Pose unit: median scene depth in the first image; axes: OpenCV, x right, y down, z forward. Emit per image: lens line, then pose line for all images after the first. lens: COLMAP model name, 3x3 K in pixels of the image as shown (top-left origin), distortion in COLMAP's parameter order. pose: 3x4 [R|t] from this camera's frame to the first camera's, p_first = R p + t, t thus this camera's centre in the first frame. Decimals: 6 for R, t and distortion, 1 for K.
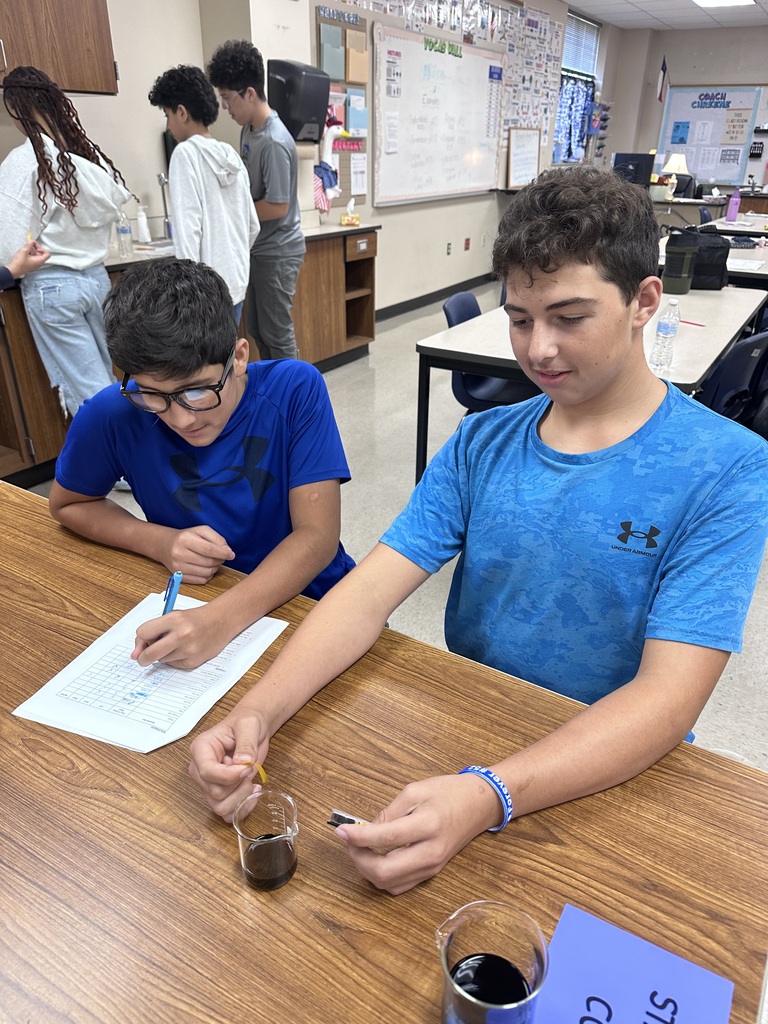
lens RADIAL K [[731.3, 0, 388.0], [0, 731.3, 514.3], [0, 0, 1]] dist [-0.001939, -0.005621]
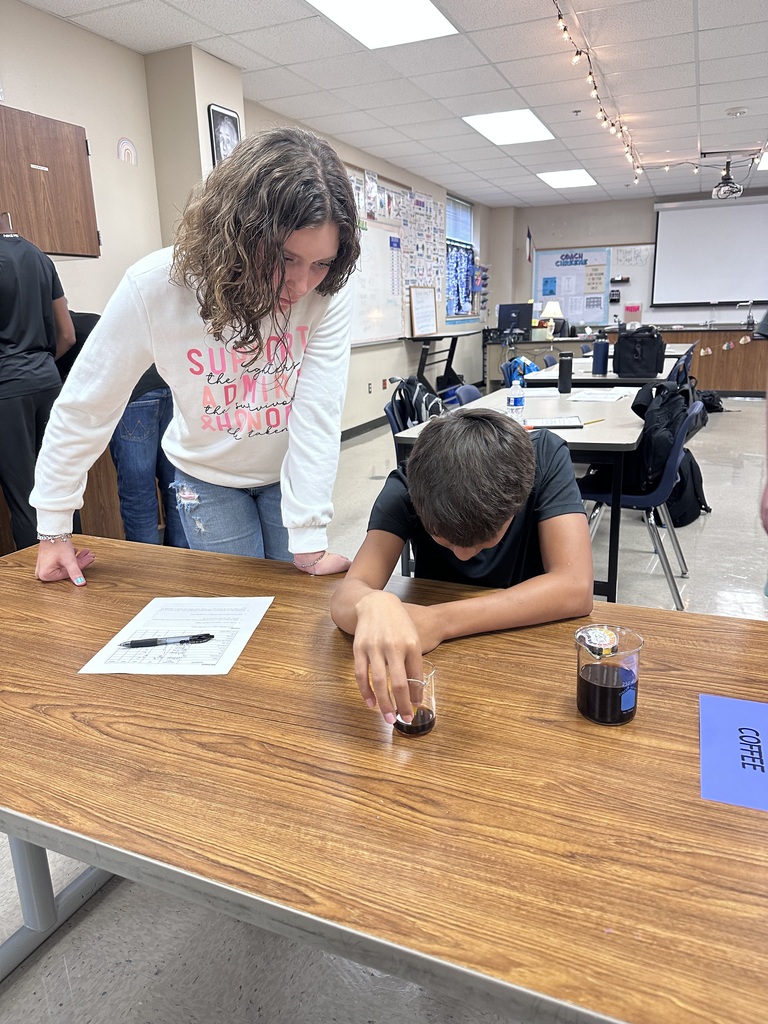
lens RADIAL K [[724.2, 0, 379.6], [0, 724.2, 508.6], [0, 0, 1]] dist [0.039371, -0.063777]
pose [[0.989568, -0.078689, 0.120680, -0.048404], [0.102023, 0.974187, -0.201374, 0.038799], [-0.101719, 0.211585, 0.972052, -0.033700]]
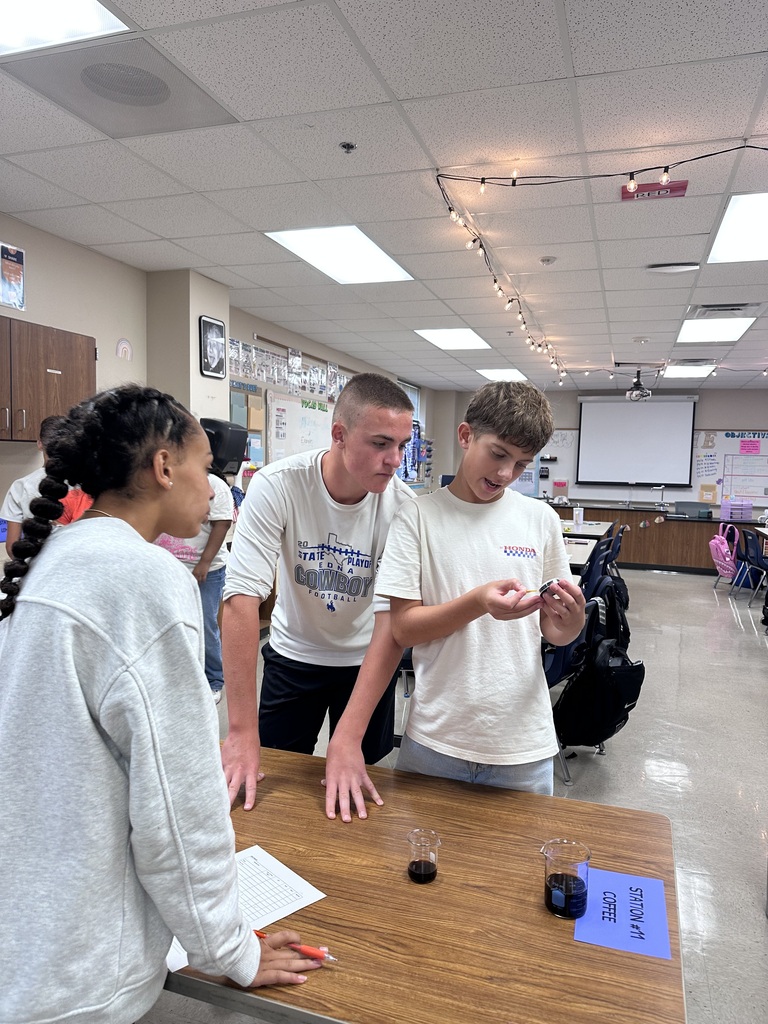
lens RADIAL K [[720.2, 0, 392.0], [0, 720.2, 511.9], [0, 0, 1]] dist [0.087127, -0.094400]
pose [[0.974434, -0.007547, 0.224546, -0.069050], [0.093558, 0.922291, -0.375002, 0.032378], [-0.204267, 0.386423, 0.899418, -0.104097]]
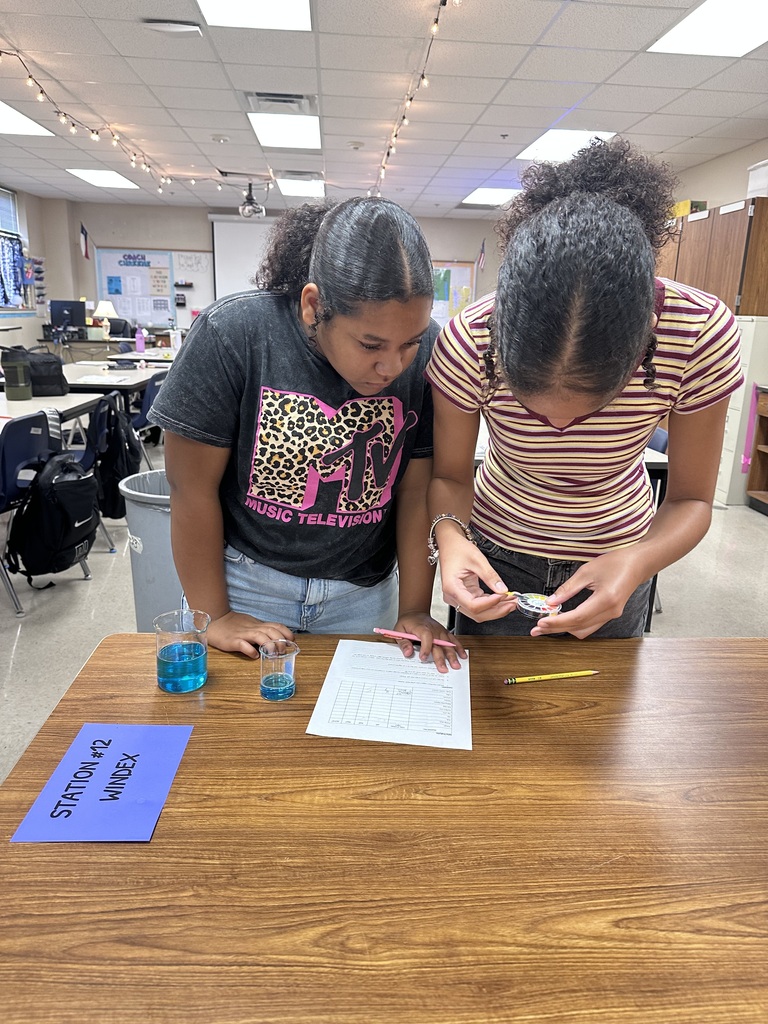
lens RADIAL K [[731.1, 0, 381.2], [0, 731.1, 510.6], [0, 0, 1]] dist [-0.006138, 0.004962]
pose [[0.825795, -0.136933, 0.547095, 0.099585], [0.237660, 0.964229, -0.117391, 0.070791], [-0.511450, 0.226963, 0.828798, -0.112973]]
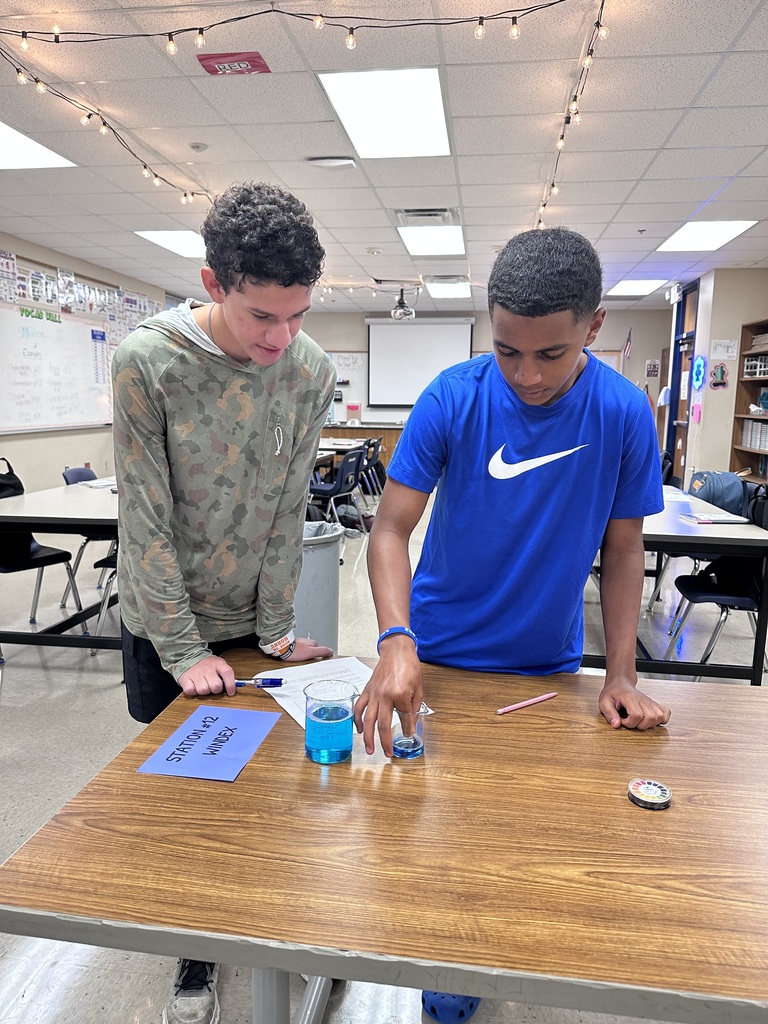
lens RADIAL K [[722.7, 0, 382.7], [0, 722.7, 521.8], [0, 0, 1]] dist [0.054359, -0.068172]
pose [[0.922967, -0.065862, 0.379202, 0.100072], [0.175094, 0.949244, -0.261302, 0.089825], [-0.342745, 0.307569, 0.887652, -0.143745]]
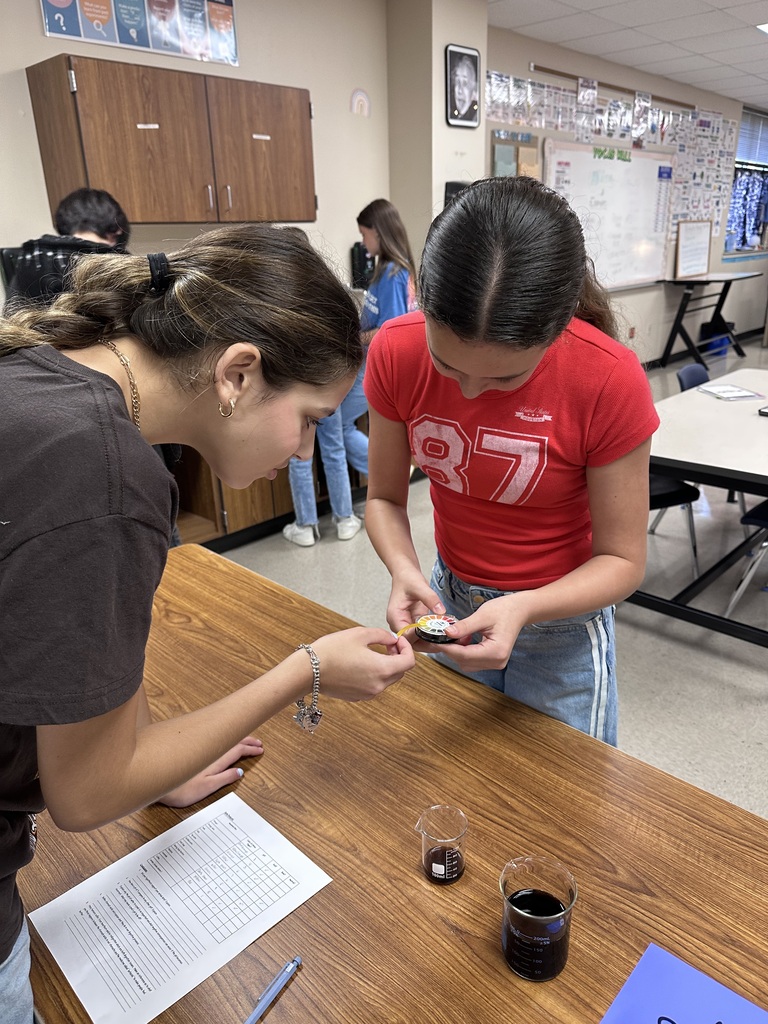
lens RADIAL K [[731.3, 0, 388.0], [0, 731.3, 514.3], [0, 0, 1]] dist [-0.001939, -0.005621]
pose [[0.976264, 0.040336, -0.212794, 0.004439], [-0.062070, 0.993399, -0.096465, -0.001961], [0.207499, 0.107383, 0.972324, -0.029325]]
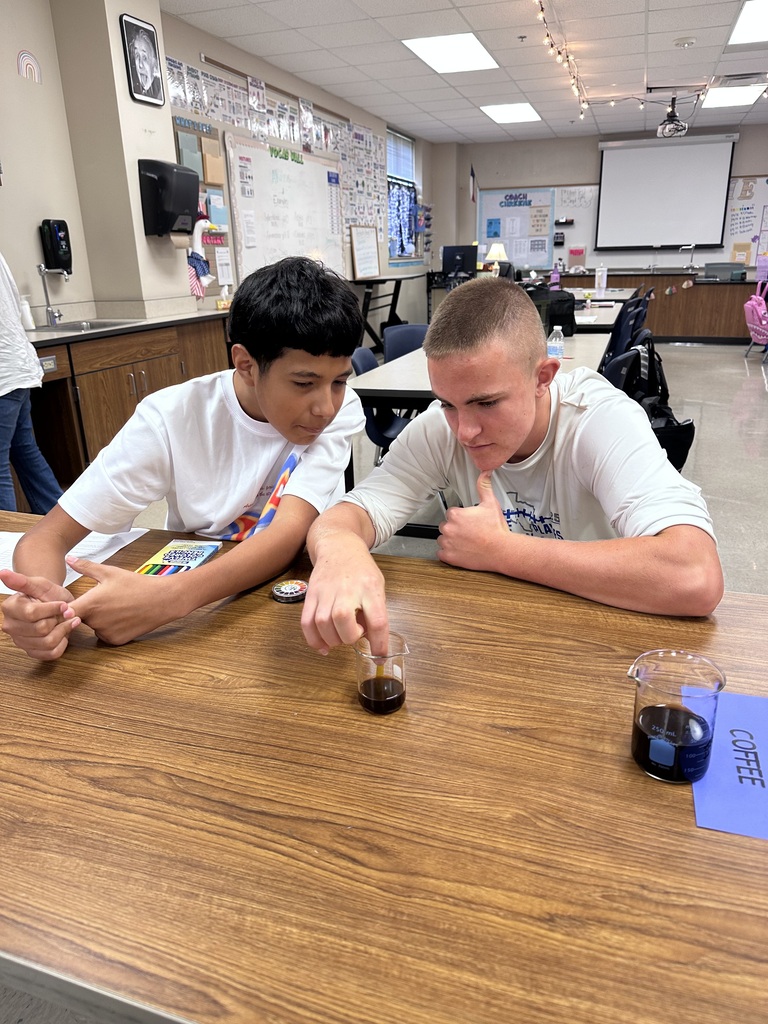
lens RADIAL K [[727.3, 0, 387.2], [0, 727.3, 510.7], [0, 0, 1]] dist [0.020556, -0.030543]
pose [[0.974363, -0.110451, 0.196001, -0.042833], [0.135635, 0.983456, -0.120071, 0.030913], [-0.179496, 0.143577, 0.973225, -0.012372]]
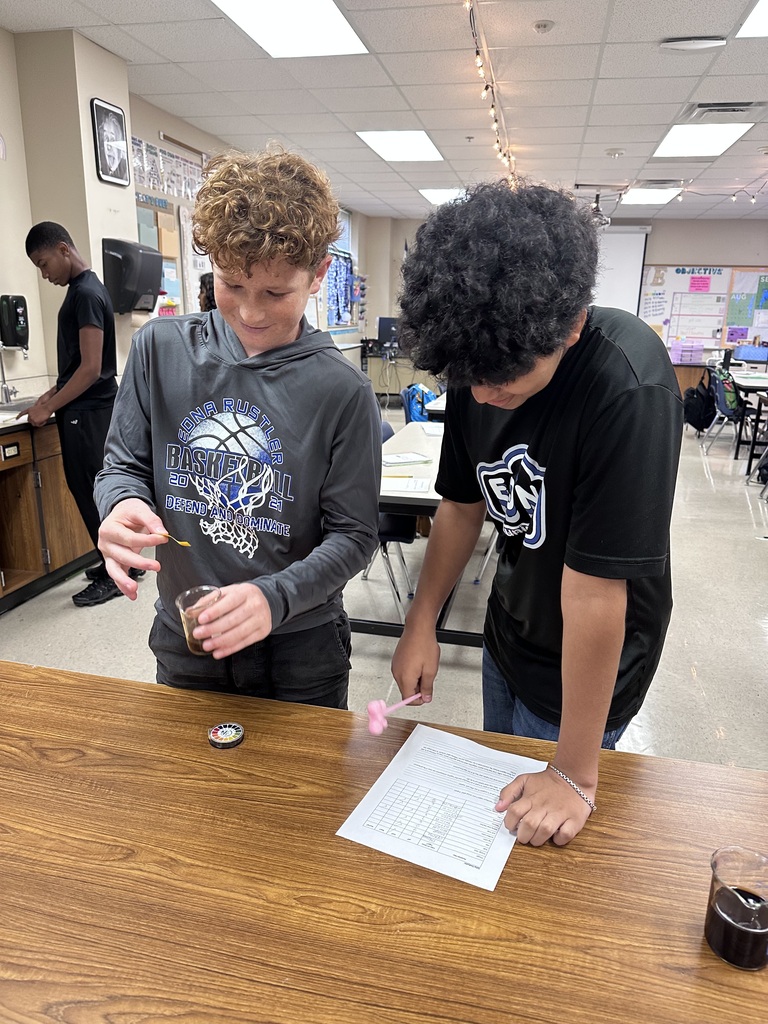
lens RADIAL K [[731.1, 0, 381.2], [0, 731.1, 510.6], [0, 0, 1]] dist [-0.006138, 0.004962]
pose [[0.947013, -0.081549, 0.310670, -0.080352], [0.139131, 0.975930, -0.167935, -0.004193], [-0.289497, 0.202261, 0.935565, -0.011511]]
